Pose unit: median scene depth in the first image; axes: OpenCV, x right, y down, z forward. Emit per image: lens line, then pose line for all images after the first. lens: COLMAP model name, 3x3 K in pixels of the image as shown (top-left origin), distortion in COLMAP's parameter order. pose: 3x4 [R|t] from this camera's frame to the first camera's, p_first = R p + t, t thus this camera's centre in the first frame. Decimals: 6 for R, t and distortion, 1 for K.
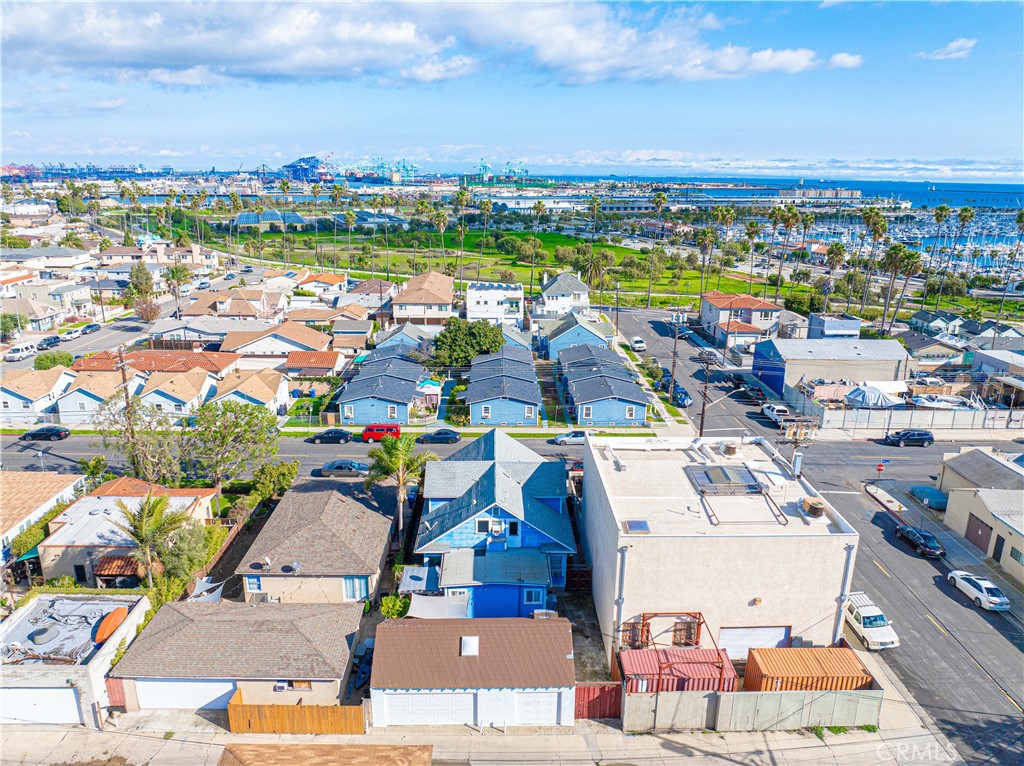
lens RADIAL K [[718.0, 0, 512.0], [0, 718.0, 383.0], [0, 0, 1]] dist [-0.029953, -0.004185]
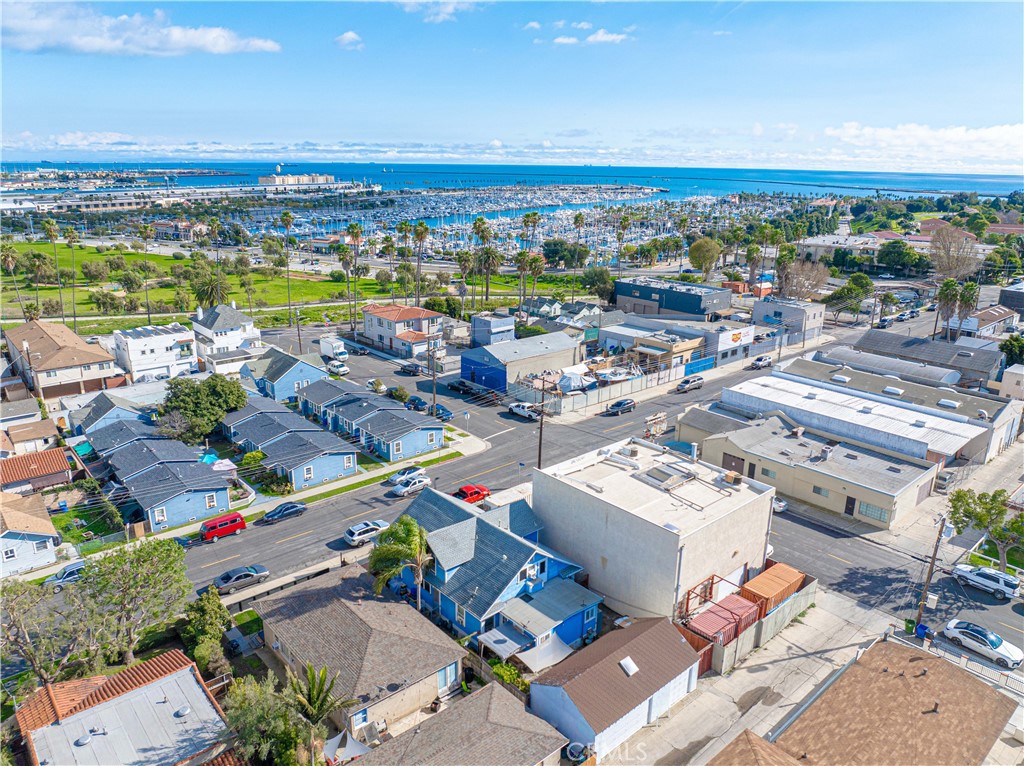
lens RADIAL K [[719.8, 0, 512.0], [0, 719.8, 383.0], [0, 0, 1]] dist [-0.037414, 0.009423]
pose [[0.765010, -0.190118, 0.615317, -0.381758], [0.177052, 0.980705, 0.082889, -0.105665], [-0.619203, 0.045532, 0.783910, 0.065223]]
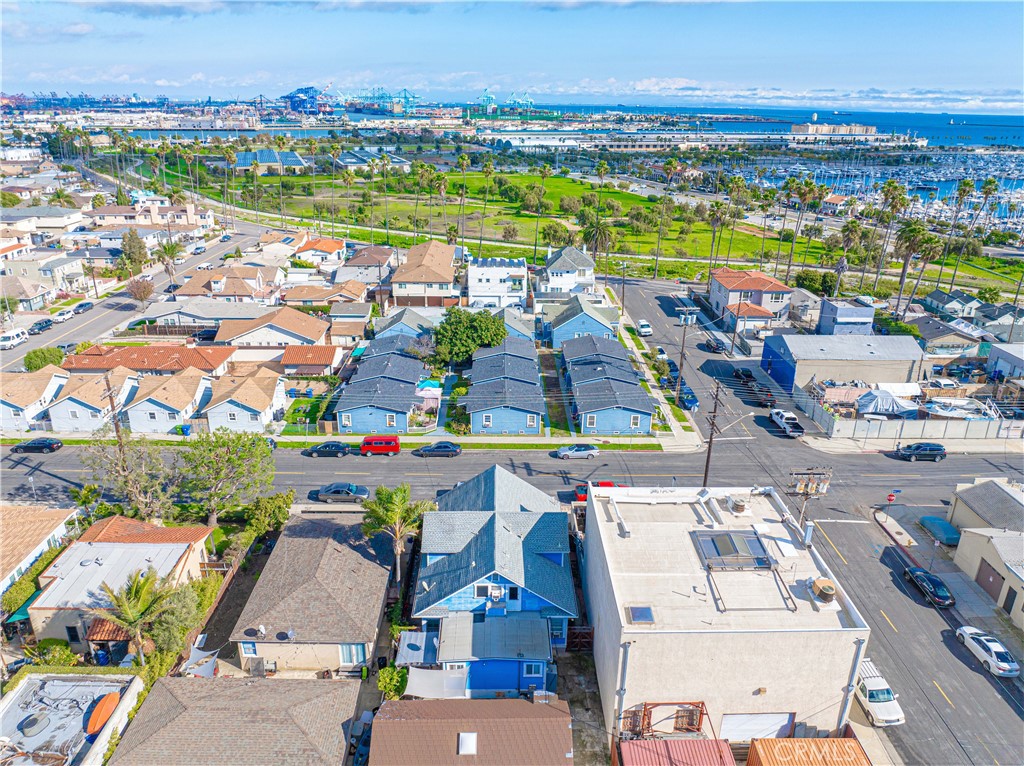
lens RADIAL K [[719.8, 0, 512.0], [0, 719.8, 383.0], [0, 0, 1]] dist [-0.037414, 0.009423]
pose [[0.999979, 0.004132, -0.004920, 0.002078], [-0.003679, 0.996056, 0.088650, -0.093428], [0.005267, -0.088630, 0.996051, 0.030351]]
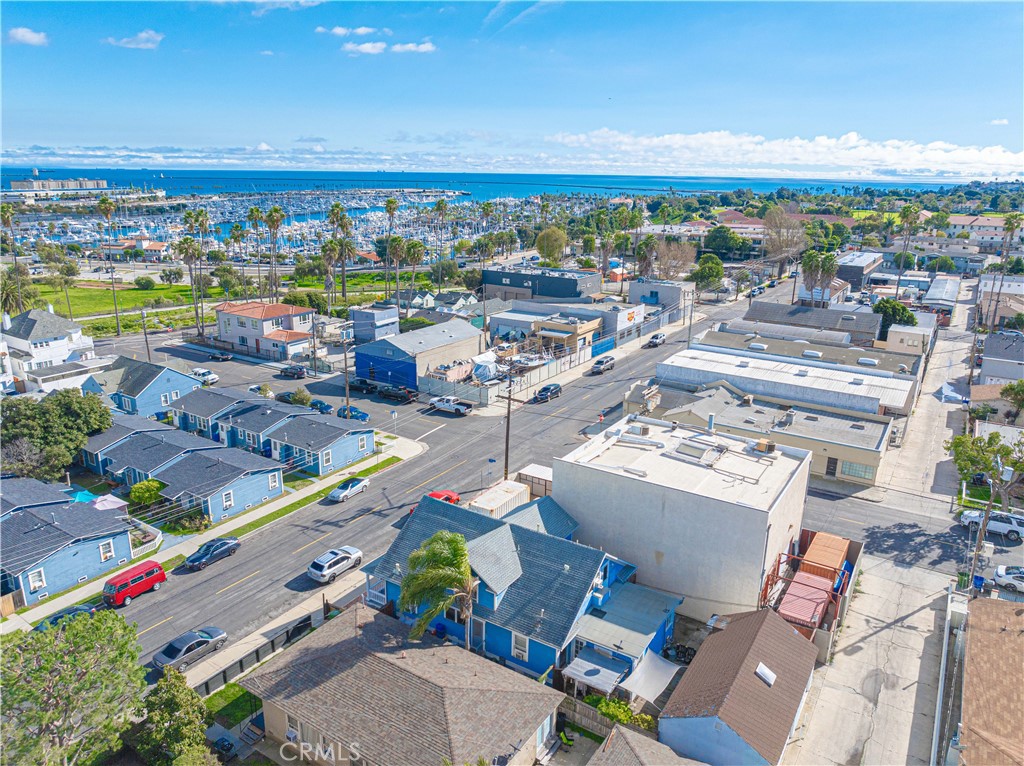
lens RADIAL K [[718.5, 0, 512.0], [0, 718.5, 383.0], [0, 0, 1]] dist [-0.038677, 0.029007]
pose [[0.560816, -0.236698, 0.793385, -0.422058], [0.224818, 0.965795, 0.129219, -0.105213], [-0.796833, 0.105899, 0.594847, 0.283647]]
